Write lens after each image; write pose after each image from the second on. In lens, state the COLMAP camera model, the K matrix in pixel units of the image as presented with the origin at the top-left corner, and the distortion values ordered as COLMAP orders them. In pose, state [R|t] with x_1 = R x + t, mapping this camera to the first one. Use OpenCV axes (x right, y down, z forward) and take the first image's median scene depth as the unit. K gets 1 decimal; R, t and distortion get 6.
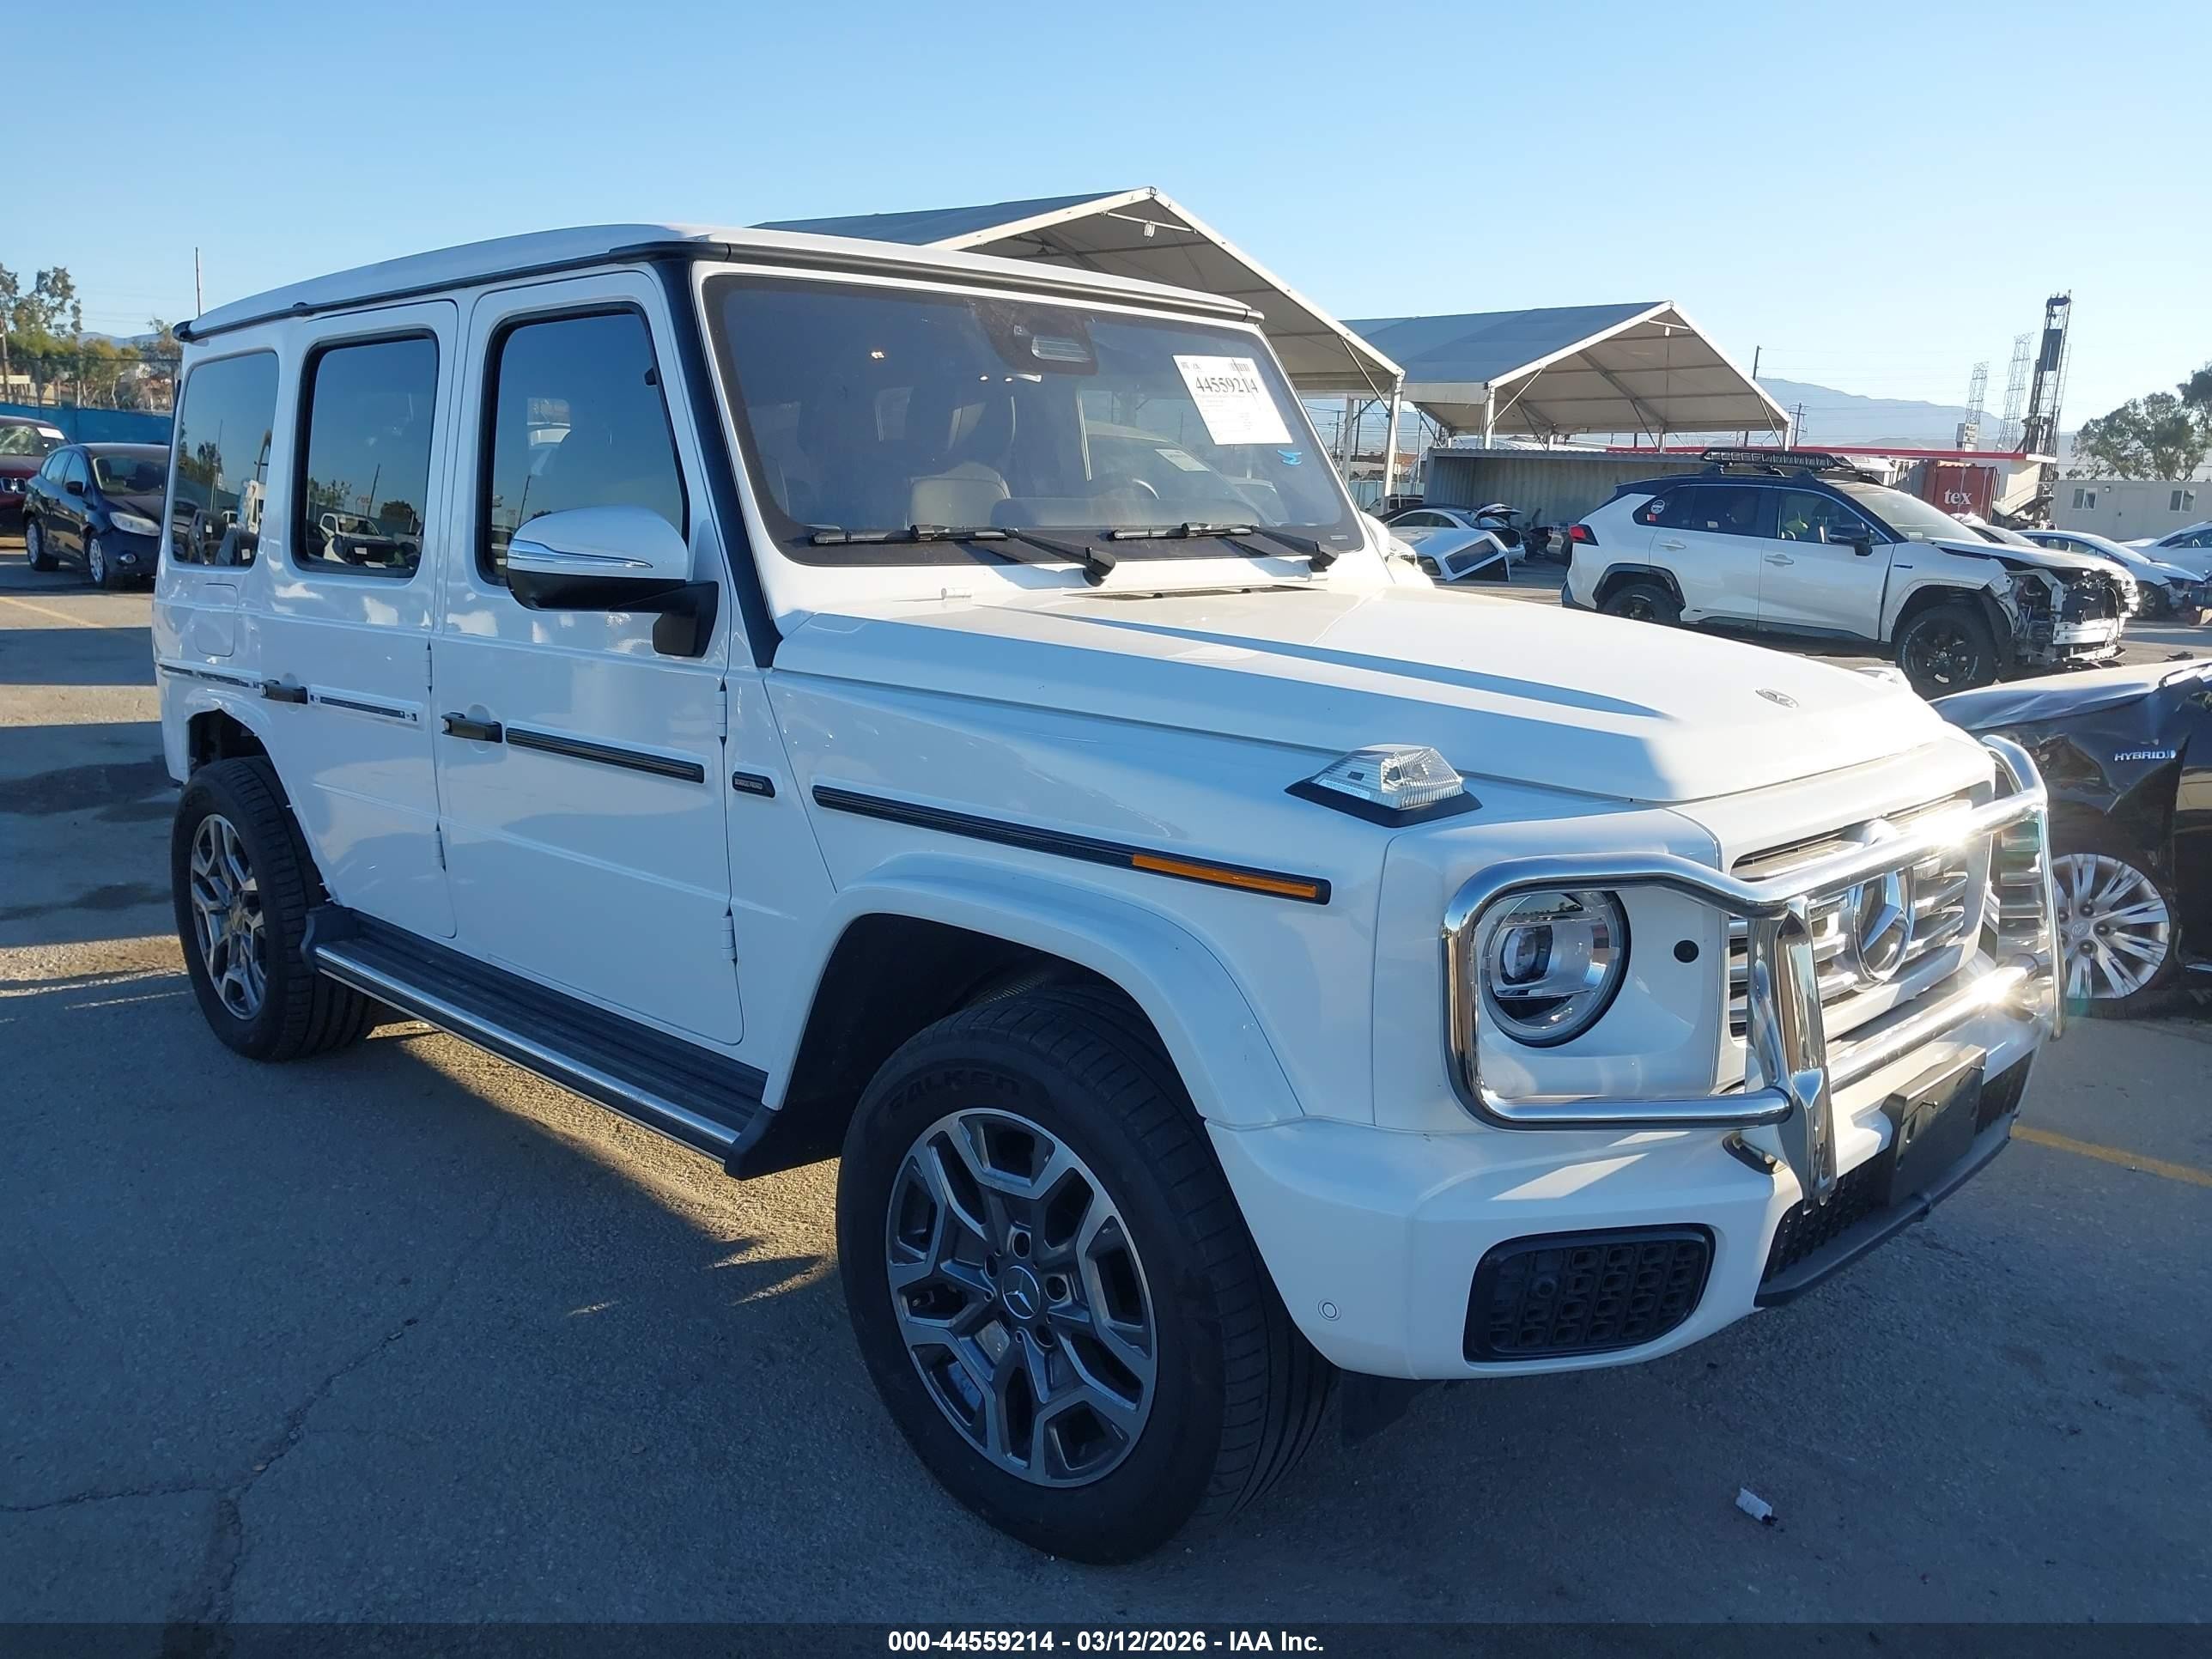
lens RADIAL K [[1738.9, 0, 1106.0], [0, 1738.9, 829.5], [0, 0, 1]] dist [0.005023, 0.002123]
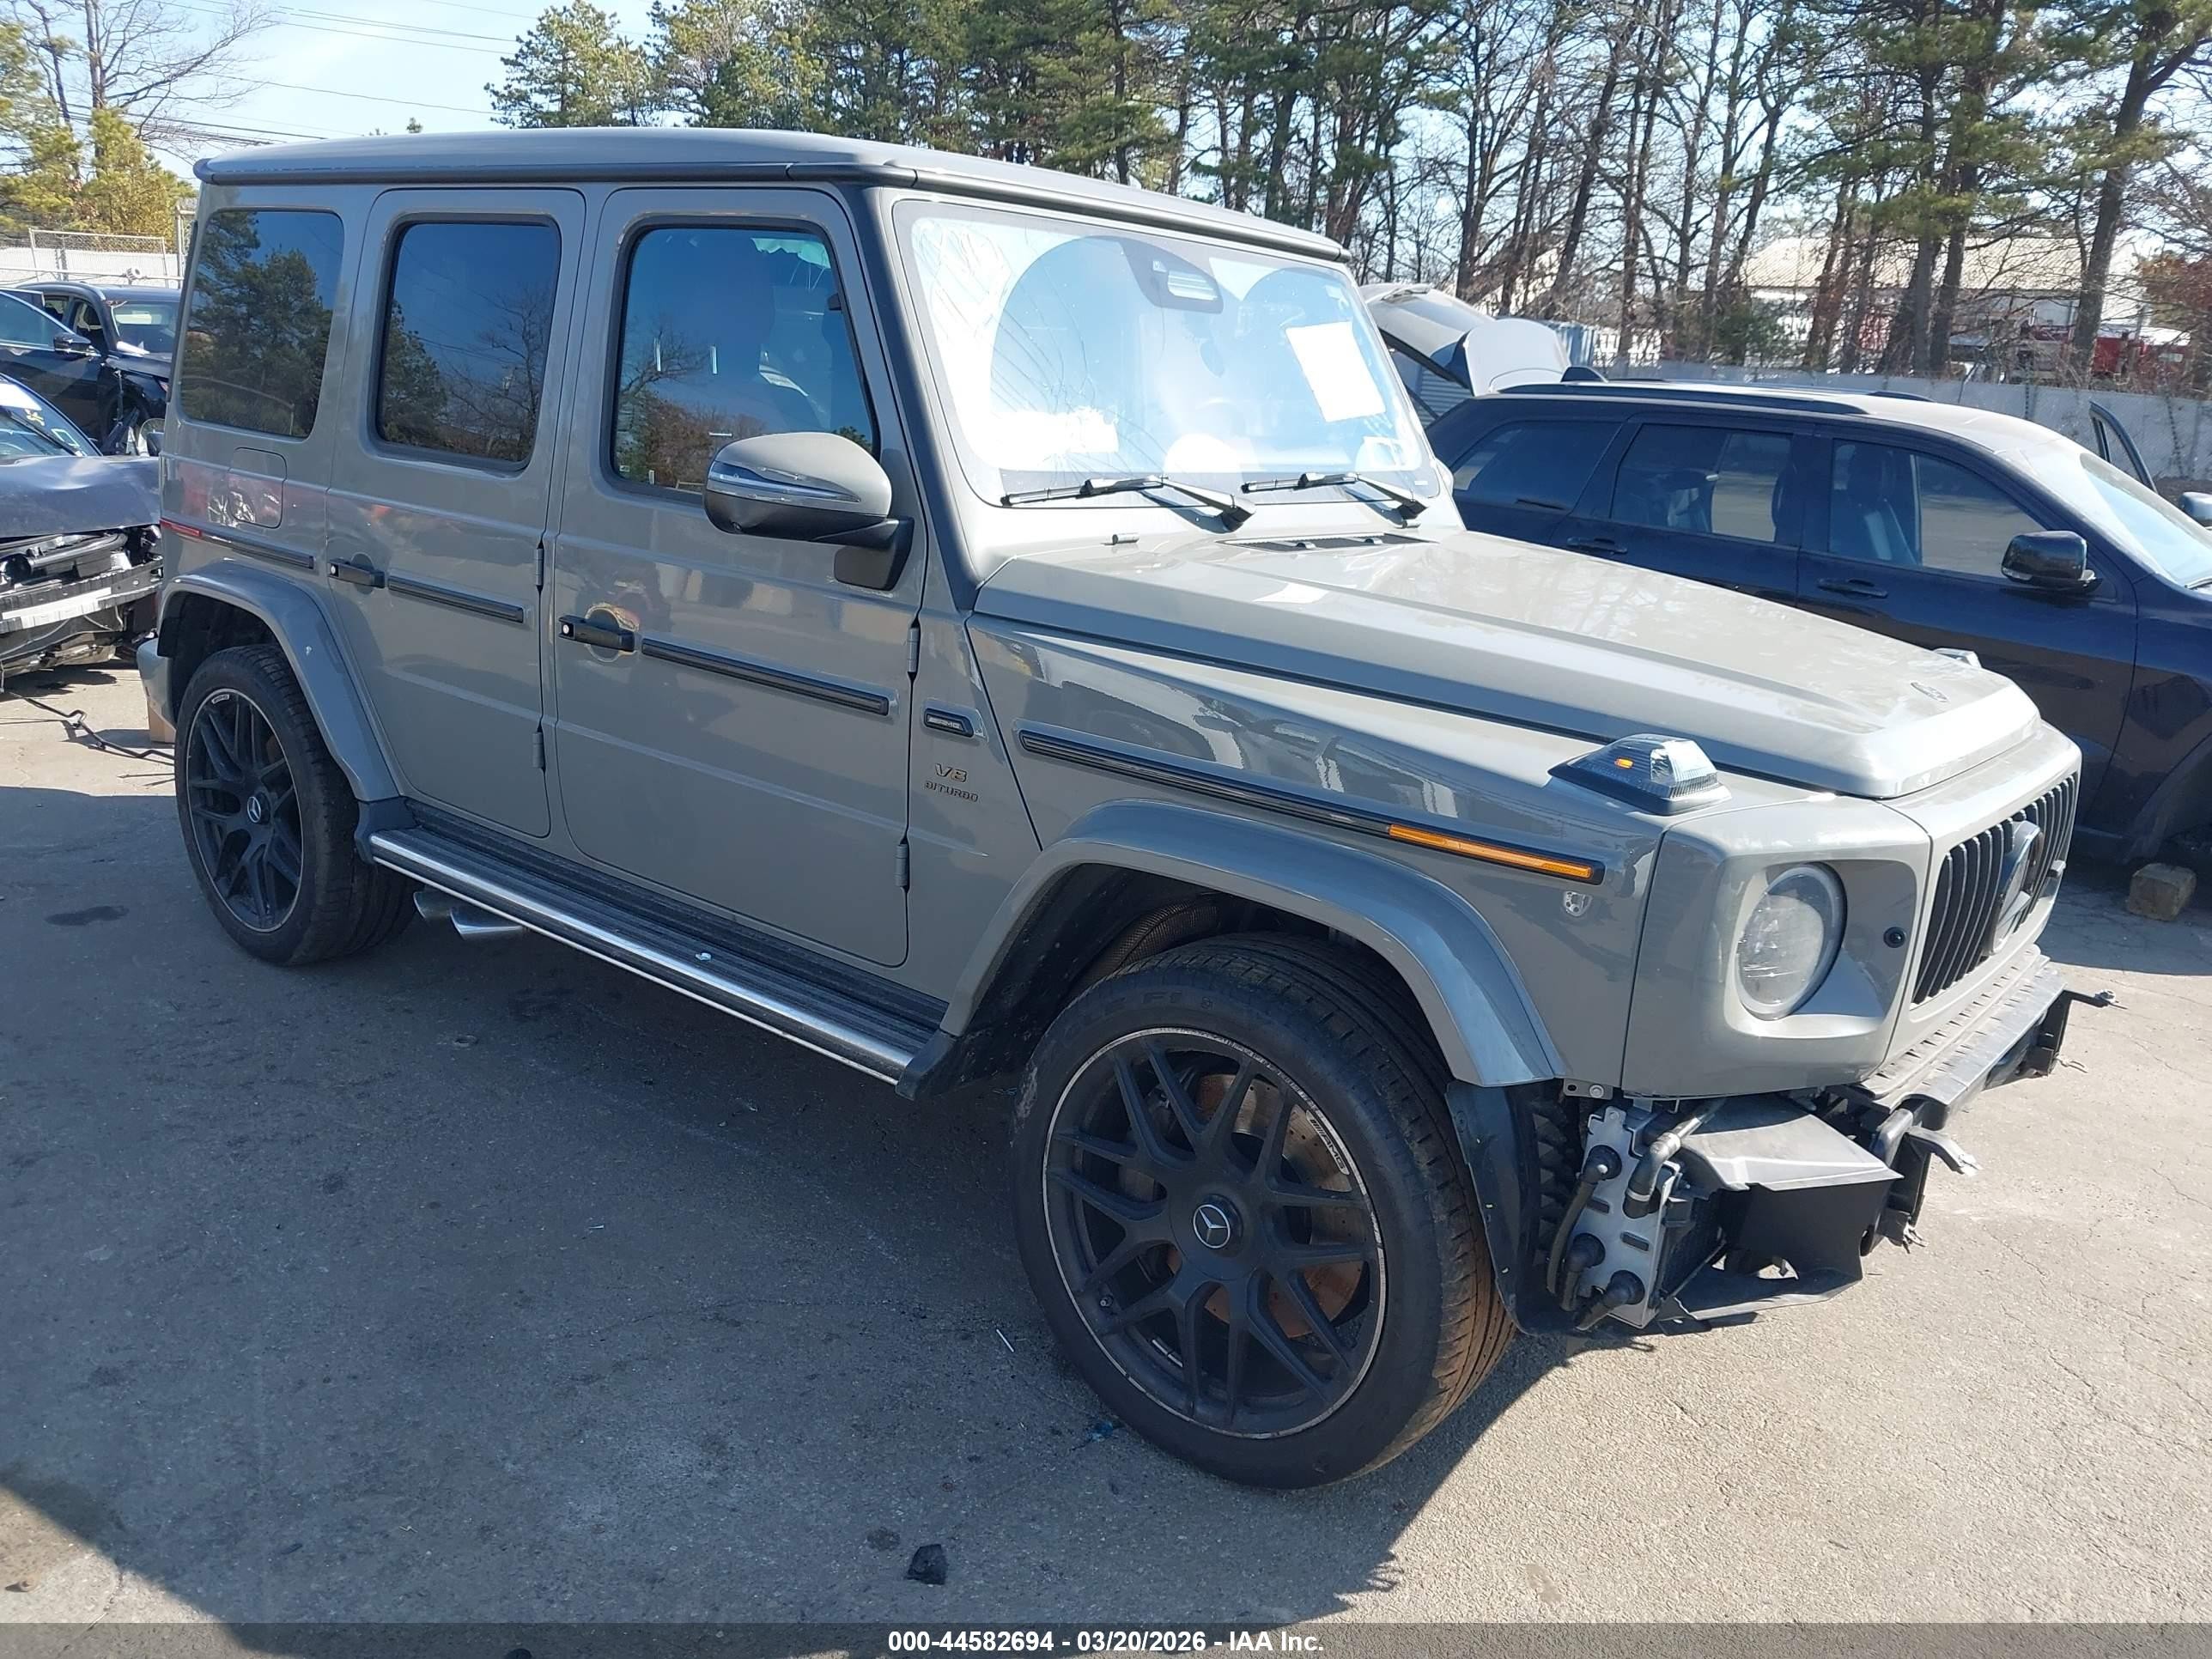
lens RADIAL K [[1738.9, 0, 1106.0], [0, 1738.9, 829.5], [0, 0, 1]] dist [0.005023, 0.002123]
pose [[0.994394, 0.040486, 0.097685, -0.195895], [-0.047727, 0.996192, 0.072962, -0.040000], [-0.094359, -0.077215, 0.992539, -0.028400]]
